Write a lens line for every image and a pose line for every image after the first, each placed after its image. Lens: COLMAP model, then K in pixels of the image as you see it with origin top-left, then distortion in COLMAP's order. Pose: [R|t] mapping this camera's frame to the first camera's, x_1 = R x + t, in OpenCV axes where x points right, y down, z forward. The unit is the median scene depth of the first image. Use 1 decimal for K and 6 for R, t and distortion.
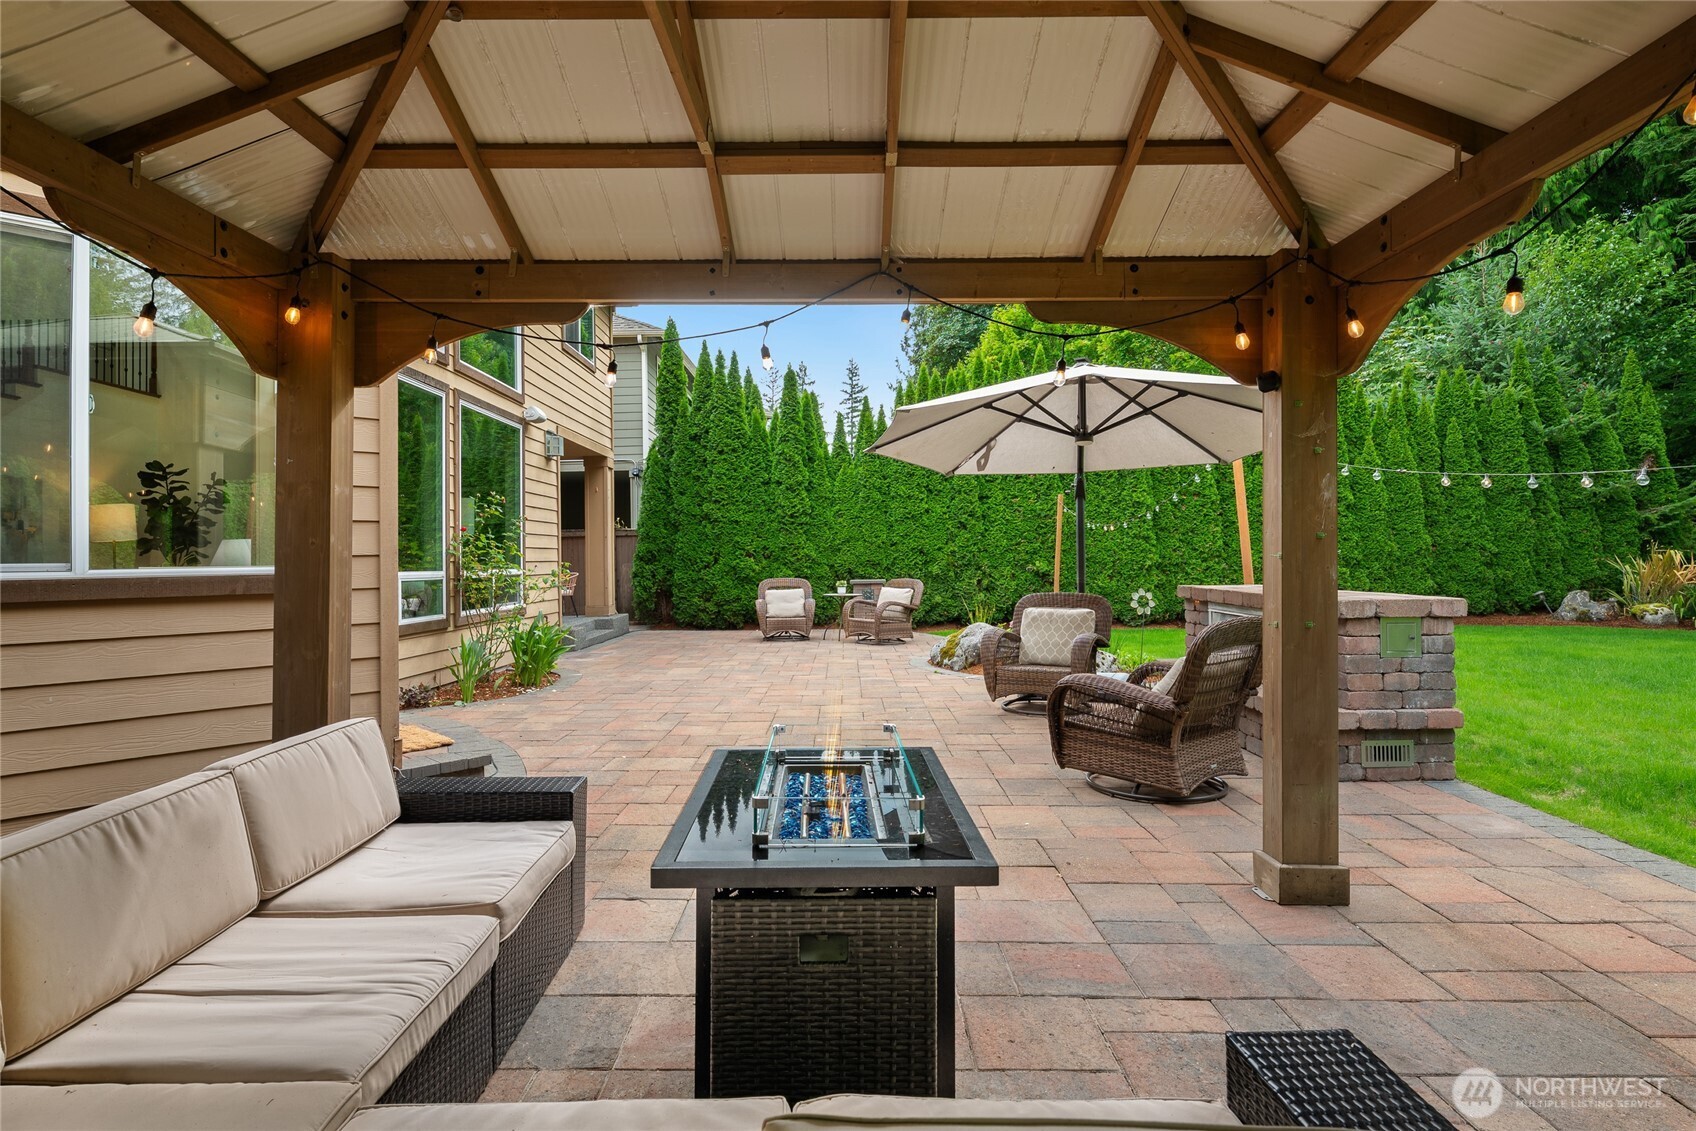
lens RADIAL K [[867.9, 0, 848.0], [0, 867.9, 565.5], [0, 0, 1]] dist [0.001041, -0.000010]
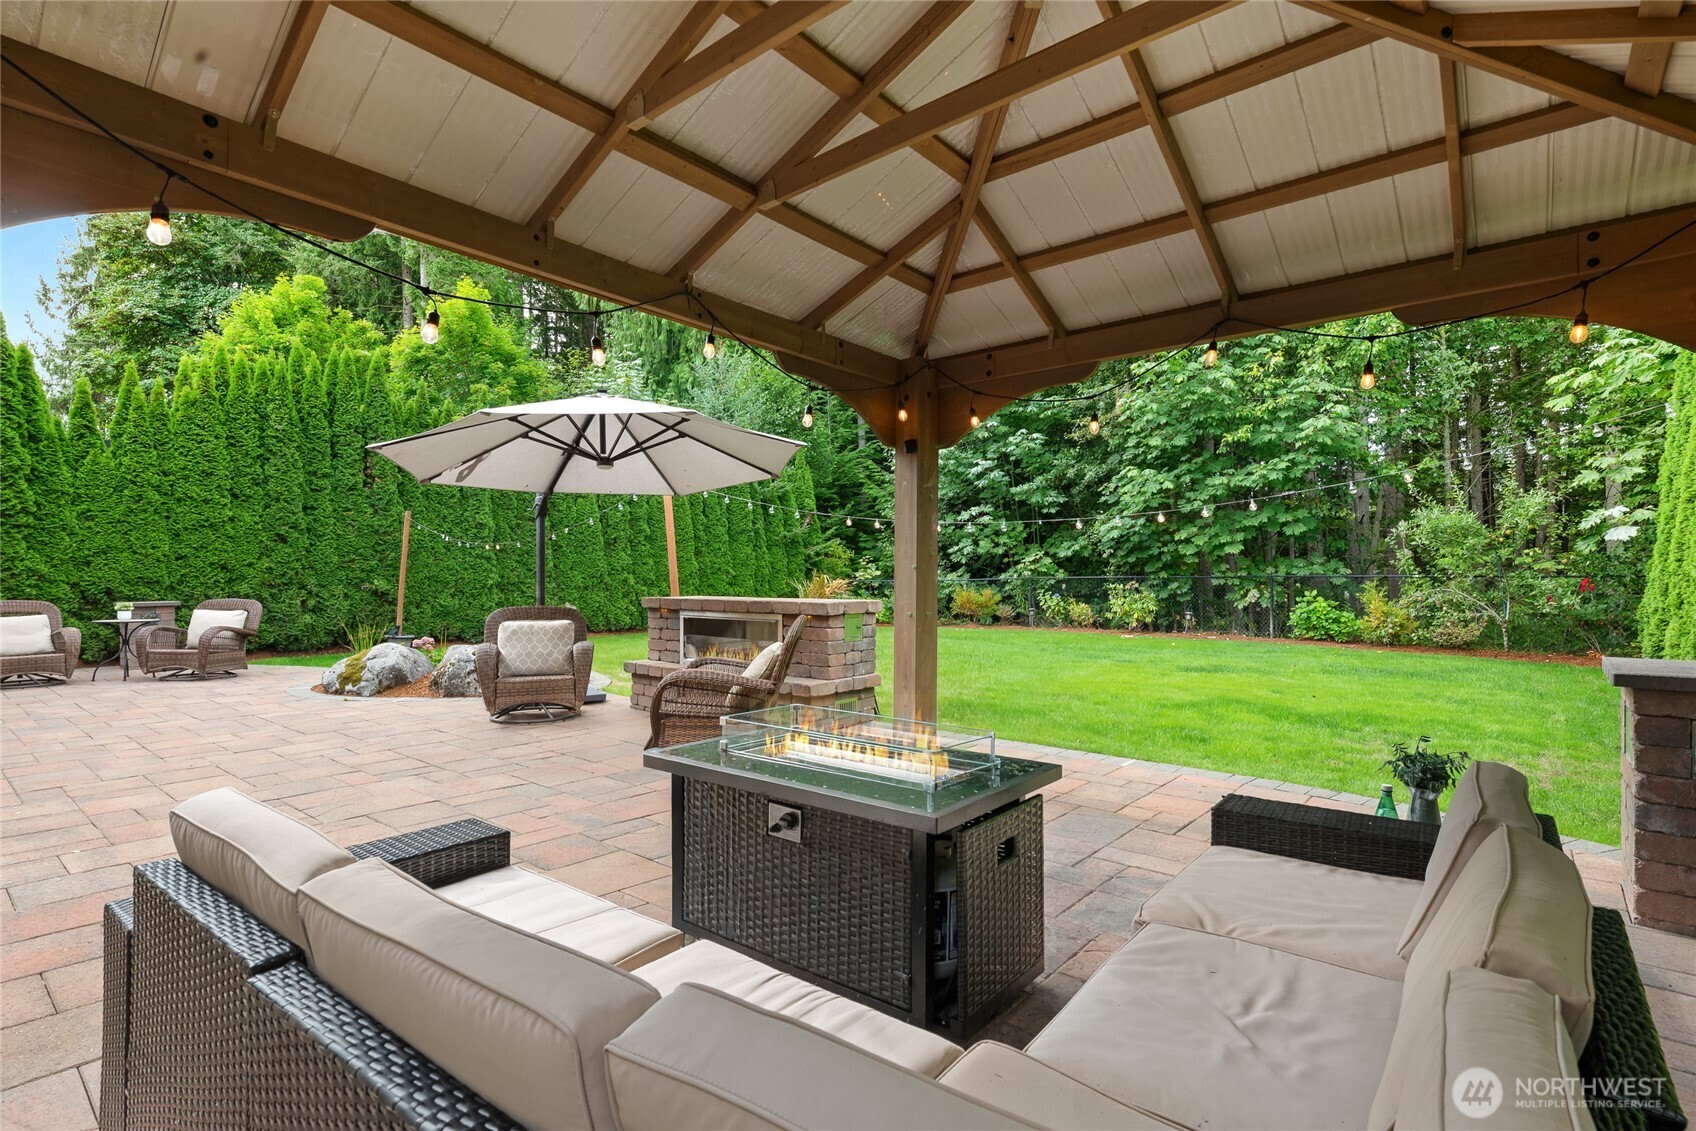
lens RADIAL K [[792.4, 0, 849.9], [0, 792.4, 604.1], [0, 0, 1]] dist [0.004952, 0.000461]
pose [[0.644404, -0.018082, 0.764471, -0.132808], [0.002322, 0.999762, 0.021690, 0.004922], [-0.764682, -0.012202, 0.644293, 0.050236]]
